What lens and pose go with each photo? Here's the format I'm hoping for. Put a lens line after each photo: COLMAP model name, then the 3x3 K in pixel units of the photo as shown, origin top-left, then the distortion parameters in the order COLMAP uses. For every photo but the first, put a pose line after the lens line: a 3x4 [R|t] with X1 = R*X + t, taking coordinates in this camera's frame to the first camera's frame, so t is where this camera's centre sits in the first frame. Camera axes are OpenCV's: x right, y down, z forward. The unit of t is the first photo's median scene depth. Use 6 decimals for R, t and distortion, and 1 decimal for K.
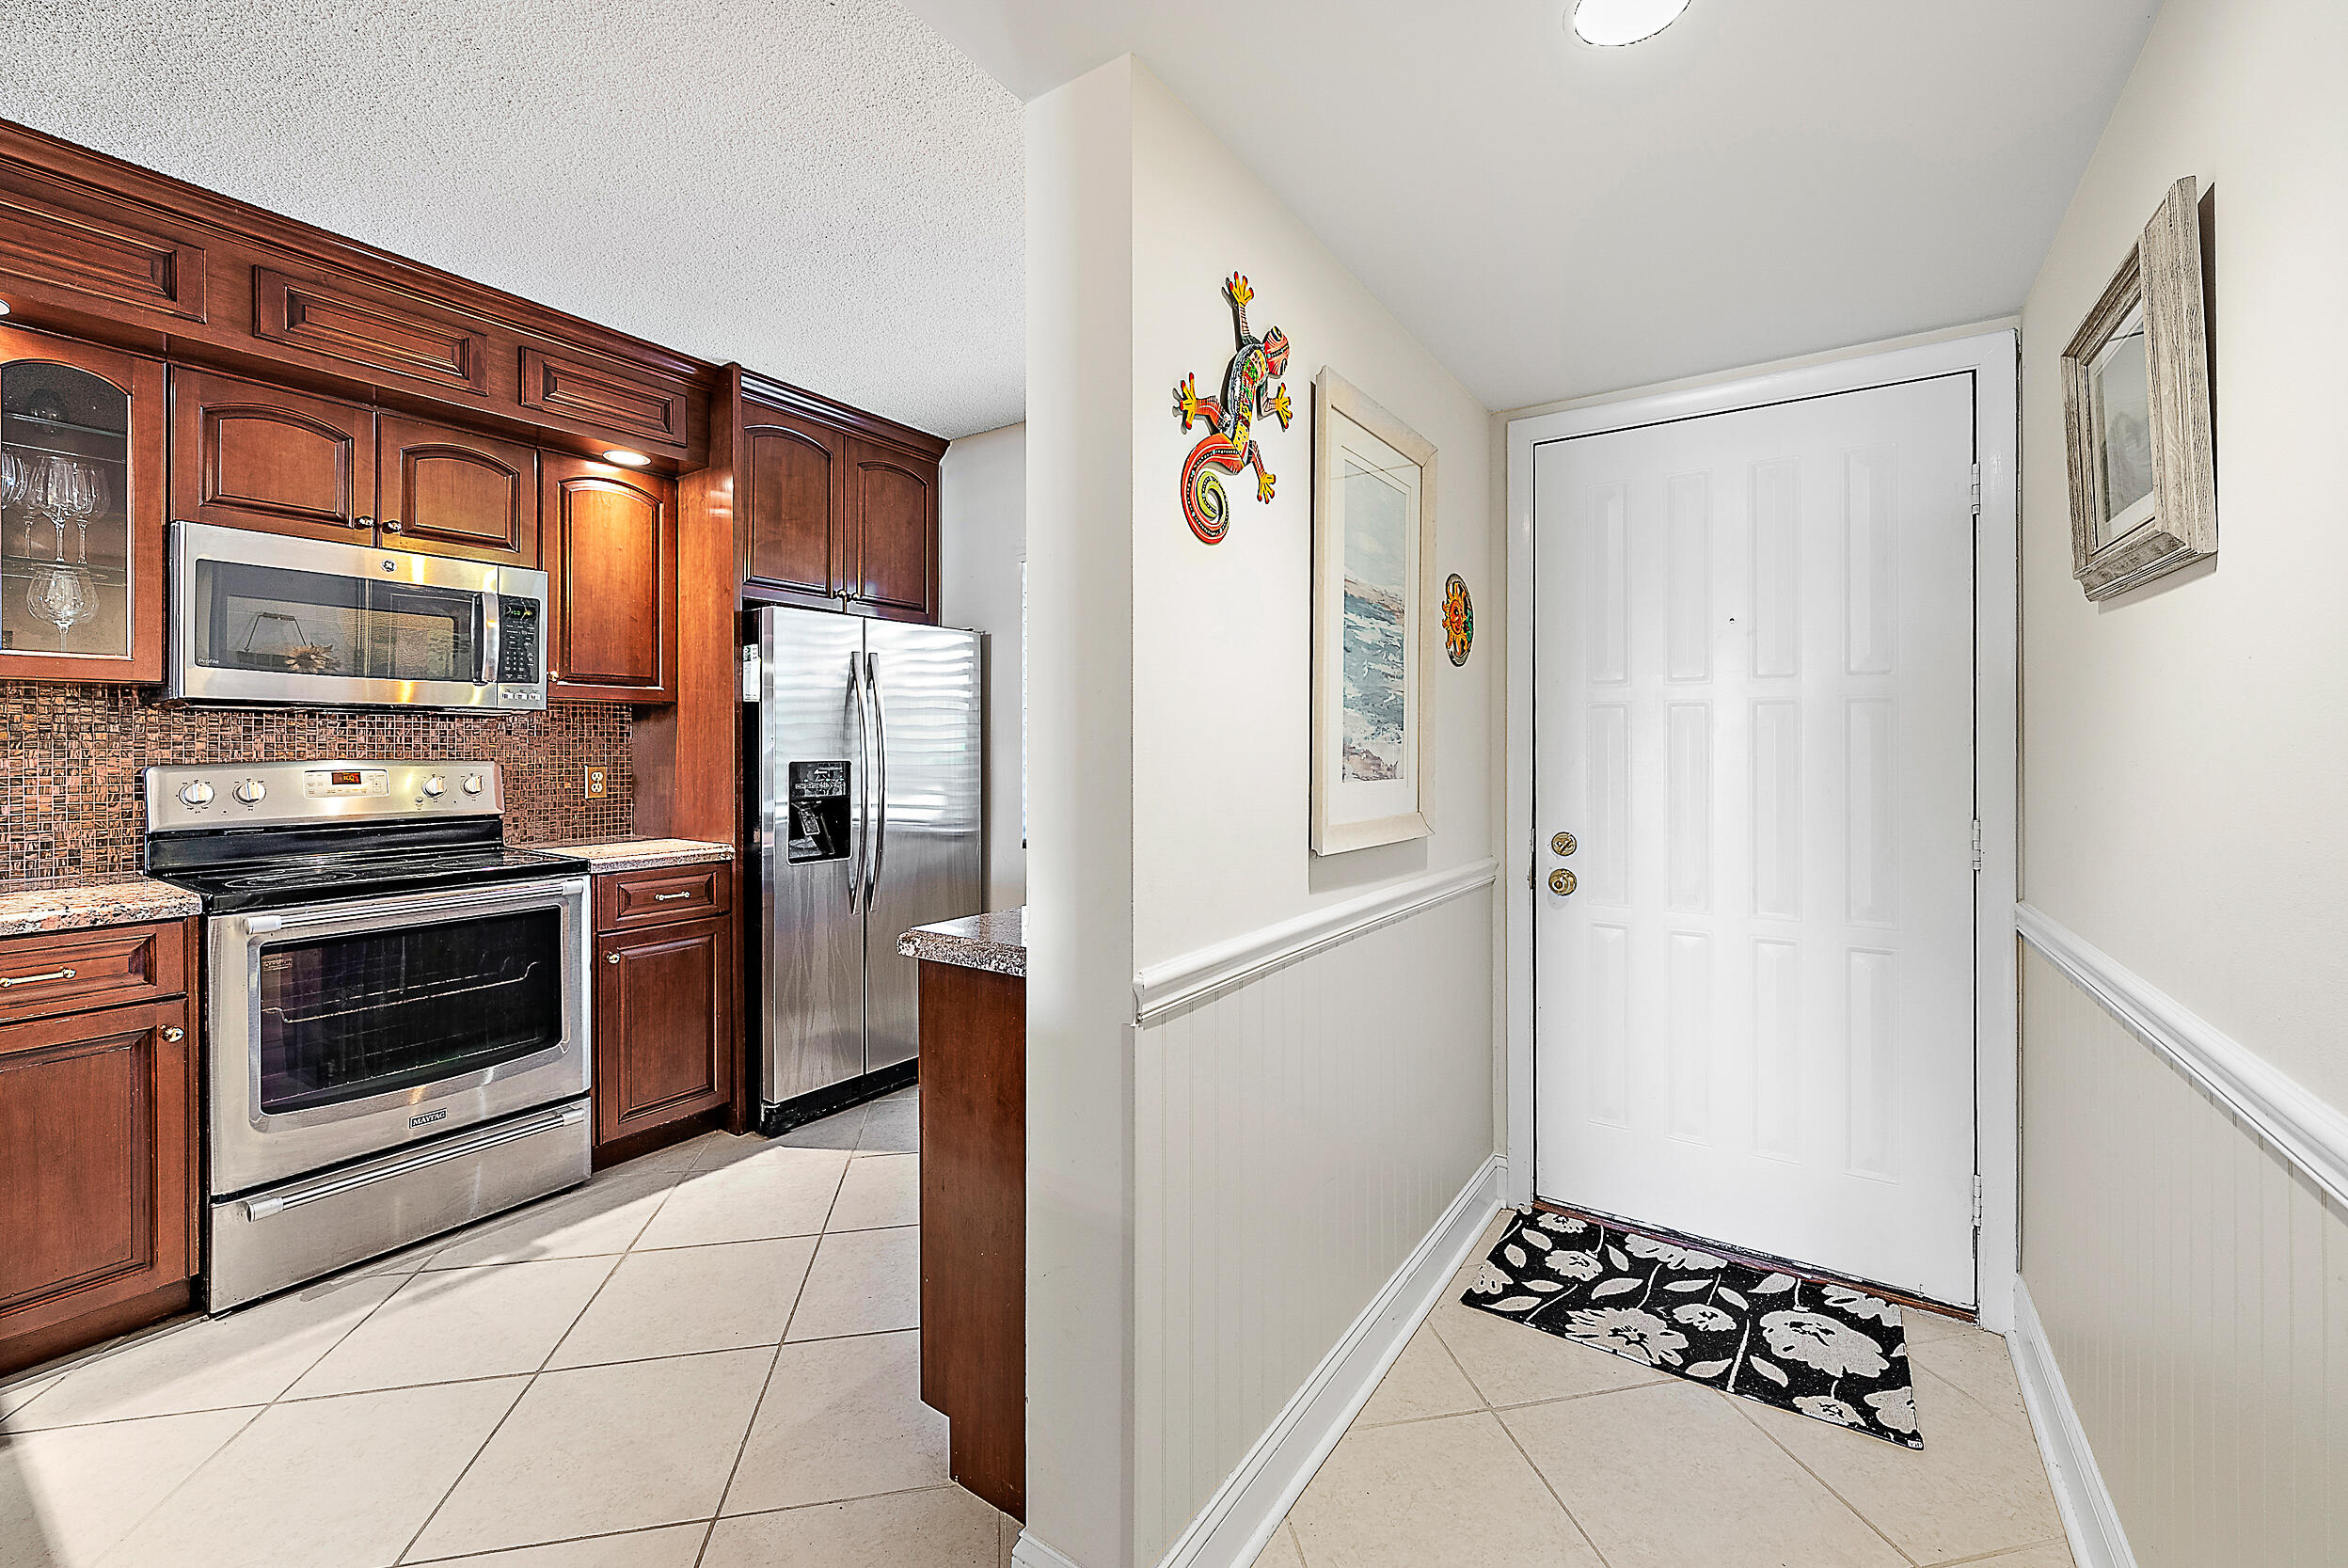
lens RADIAL K [[941.6, 0, 1197.3], [0, 941.6, 737.2], [0, 0, 1]] dist [0.003959, 0.000131]
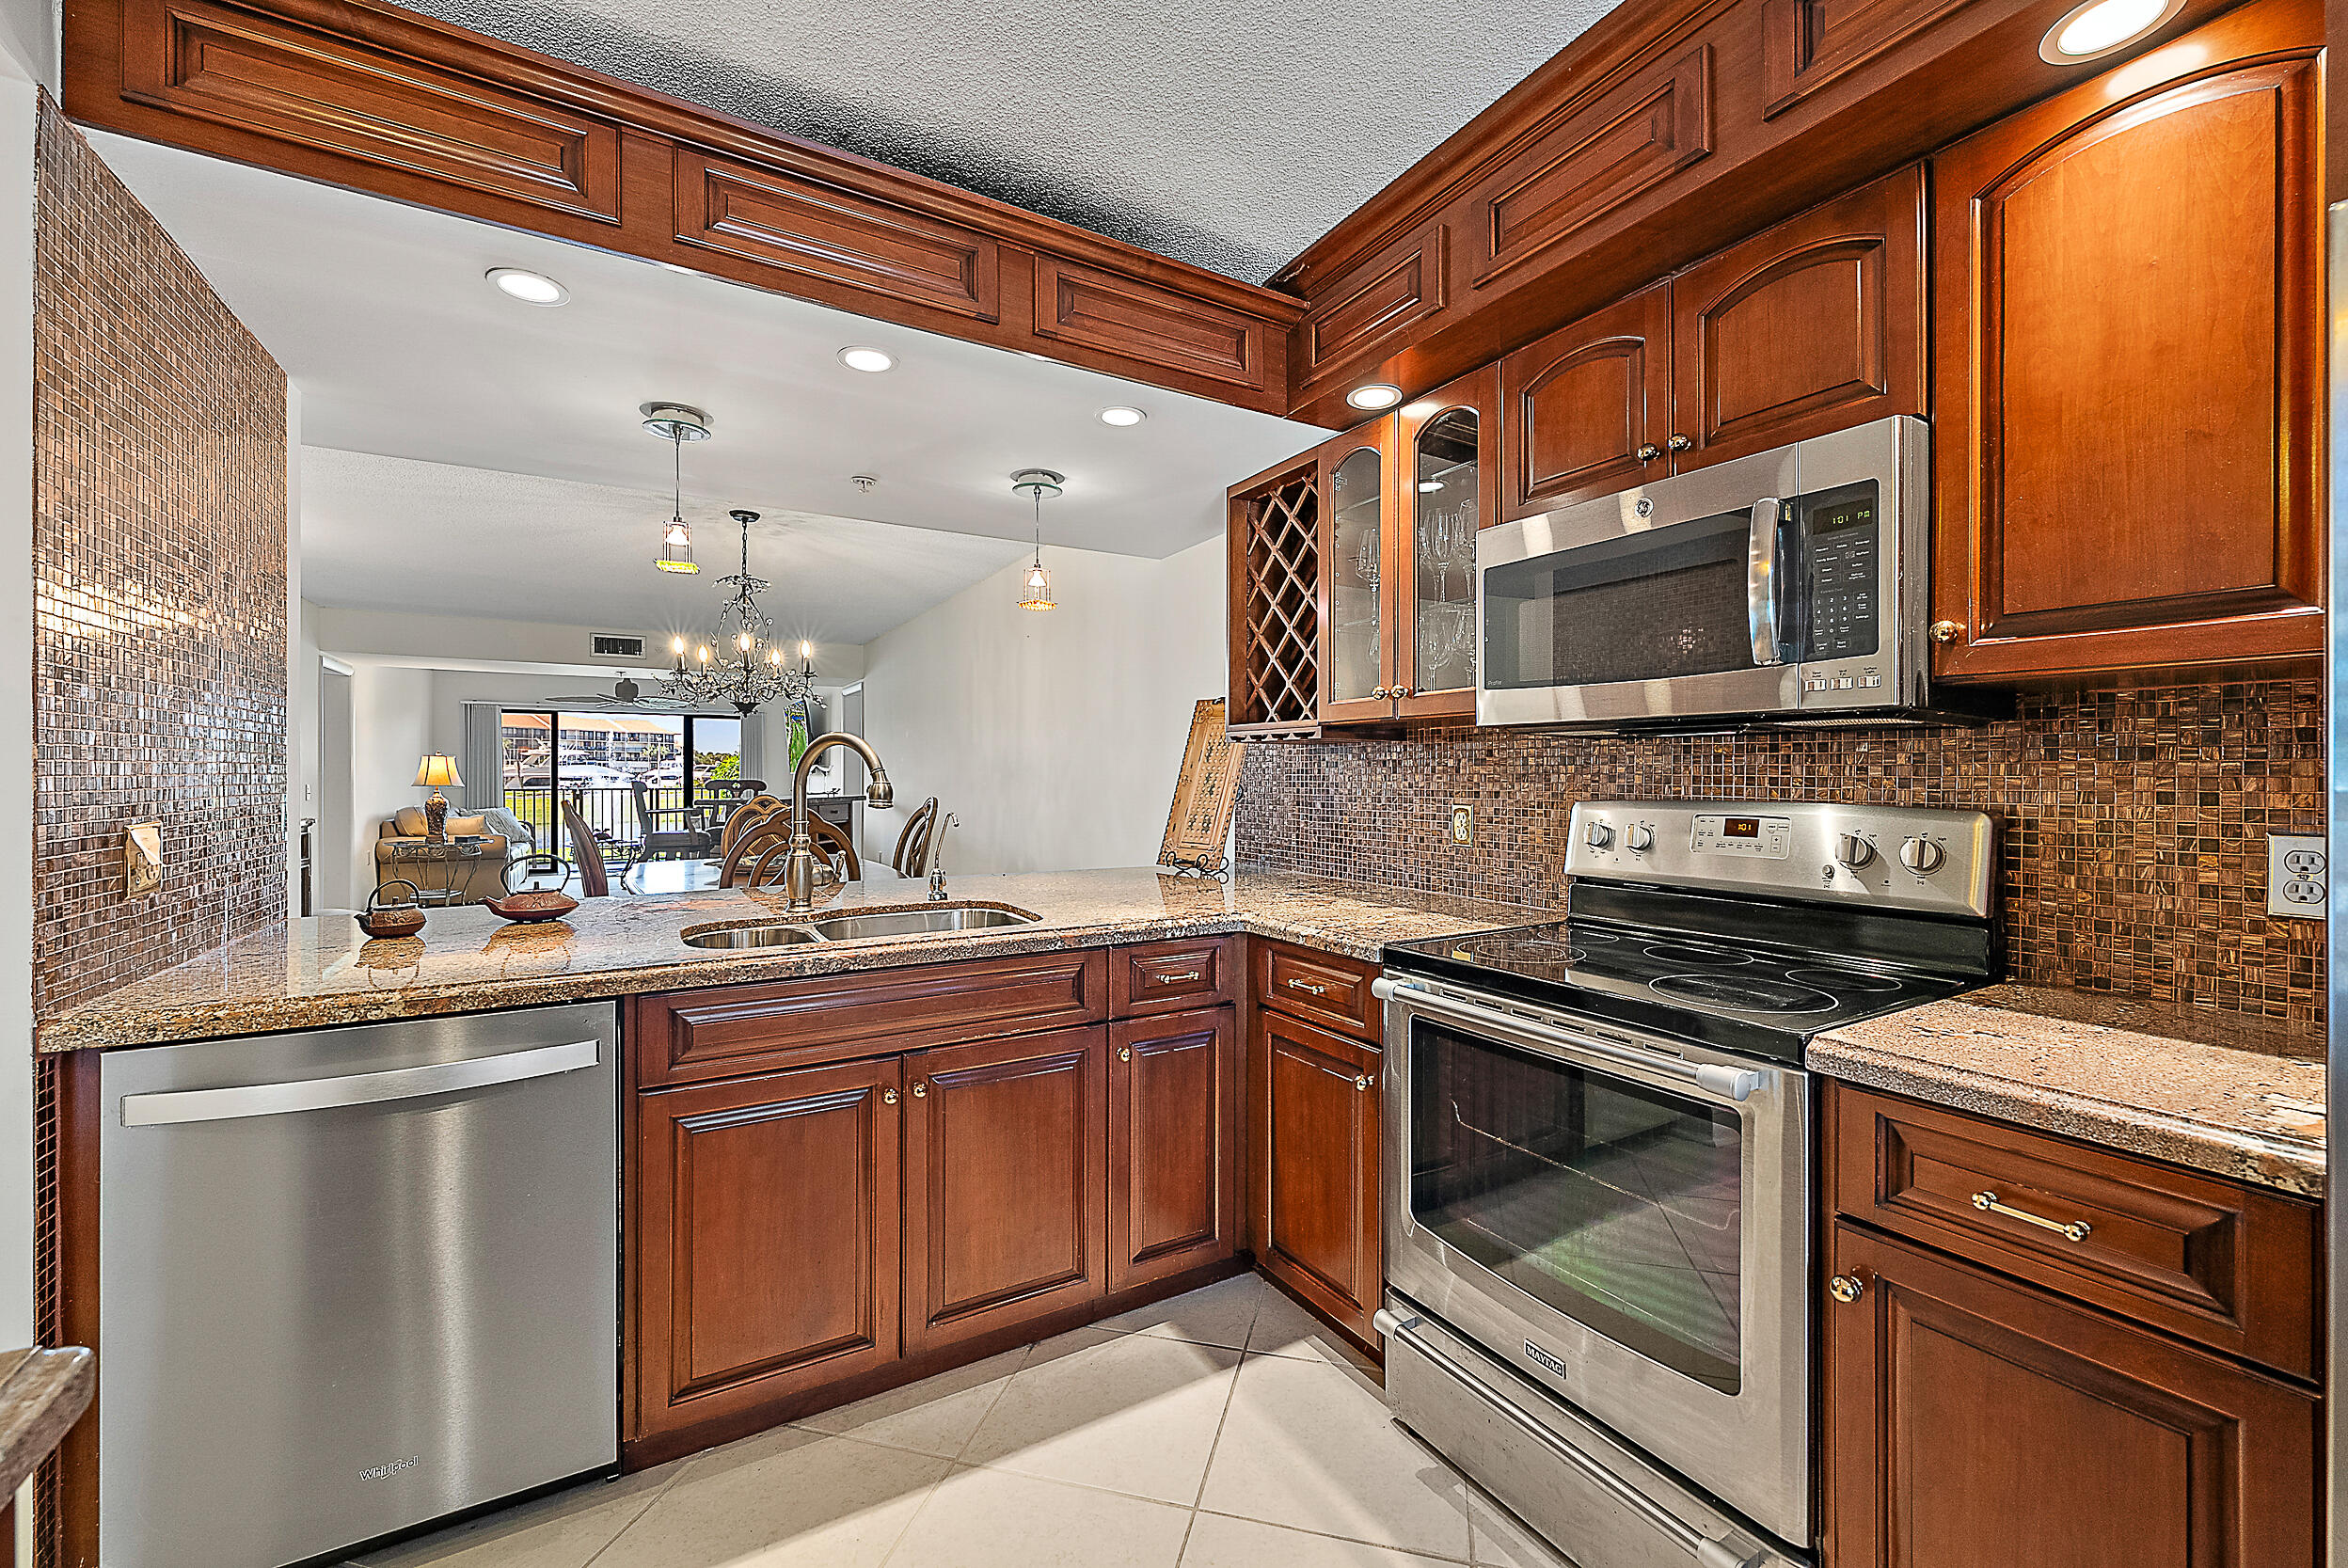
lens RADIAL K [[941.6, 0, 1176.4], [0, 941.6, 778.3], [0, 0, 1]] dist [0.003959, 0.000131]
pose [[-0.441882, 0.004357, -0.897063, -0.110867], [0.010581, 0.999944, -0.000355, 0.003812], [0.897011, -0.009649, -0.441903, 0.938533]]
